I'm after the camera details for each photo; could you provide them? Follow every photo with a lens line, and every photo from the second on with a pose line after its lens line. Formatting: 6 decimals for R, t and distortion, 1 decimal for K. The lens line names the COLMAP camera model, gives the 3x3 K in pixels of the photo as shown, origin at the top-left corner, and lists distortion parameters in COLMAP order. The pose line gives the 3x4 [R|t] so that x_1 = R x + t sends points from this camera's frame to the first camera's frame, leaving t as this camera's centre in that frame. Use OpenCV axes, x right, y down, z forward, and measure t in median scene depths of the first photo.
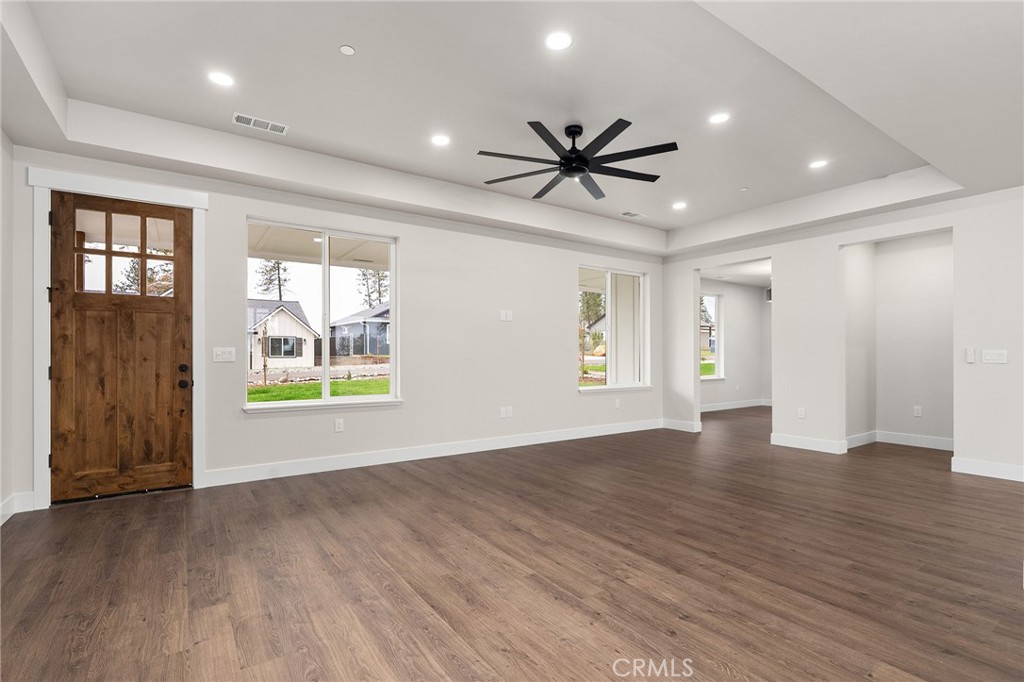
lens RADIAL K [[485.8, 0, 512.0], [0, 485.8, 341.0], [0, 0, 1]] dist [-0.003755, 0.000286]
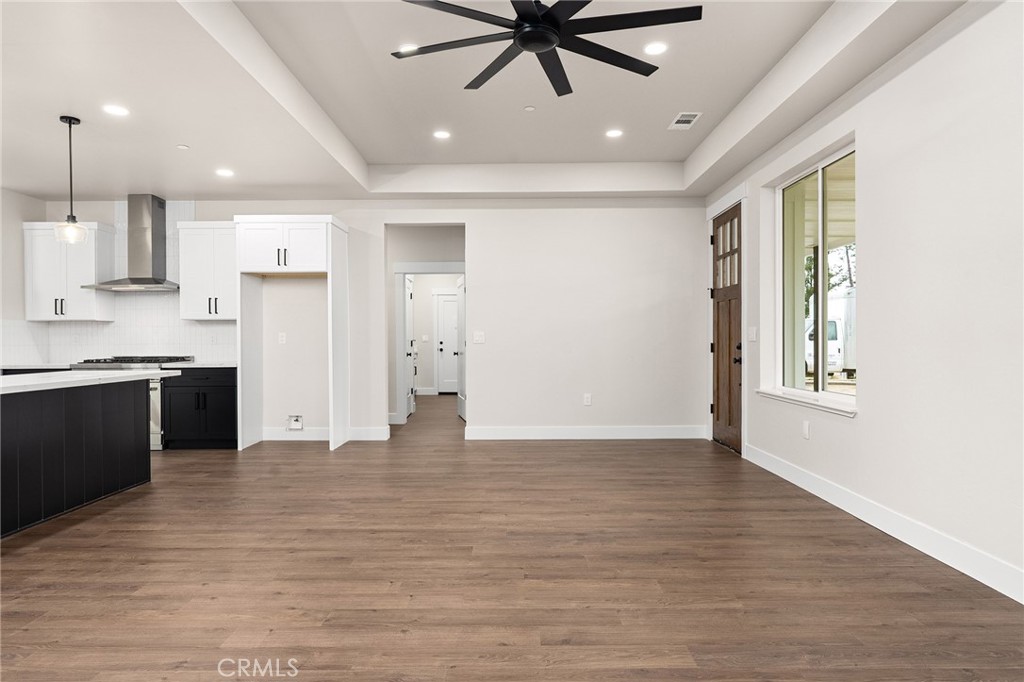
lens RADIAL K [[586.5, 0, 512.0], [0, 586.5, 341.0], [0, 0, 1]] dist [0.002956, 0.000947]
pose [[-0.564164, 0.006401, -0.825638, 1.013669], [0.028776, 0.999515, -0.011914, 0.058217], [0.825161, -0.030480, -0.564074, 1.834537]]
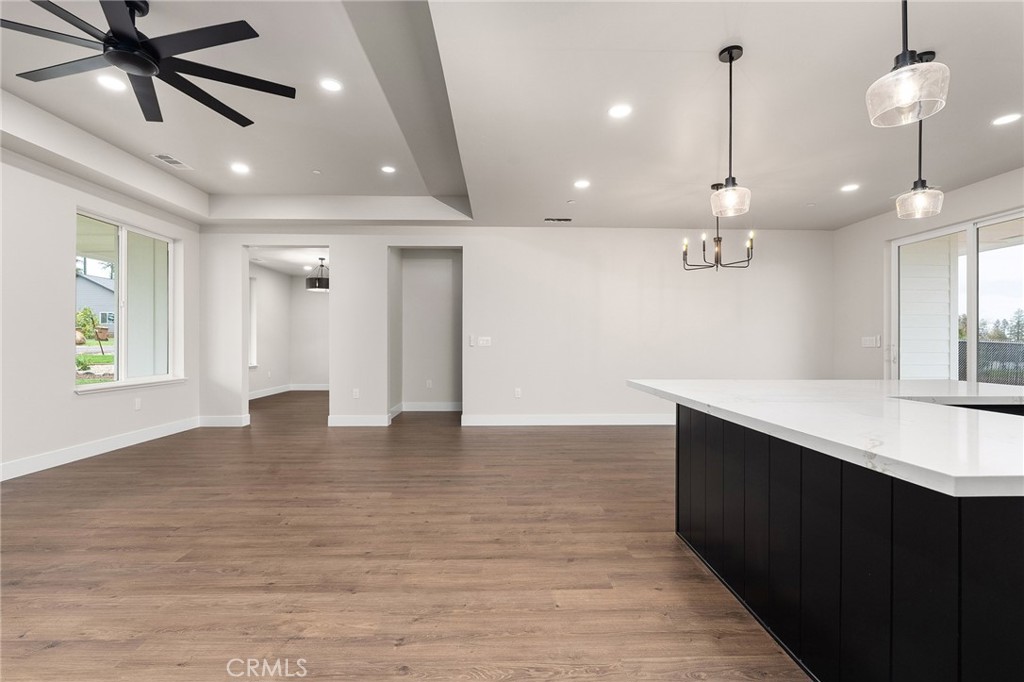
lens RADIAL K [[456.6, 0, 512.0], [0, 456.6, 341.0], [0, 0, 1]] dist [-0.001437, -0.000438]
pose [[0.542628, 0.002790, 0.839969, -0.152206], [-0.024355, 0.999626, 0.012414, 0.015602], [-0.839620, -0.027194, 0.542493, 0.287464]]
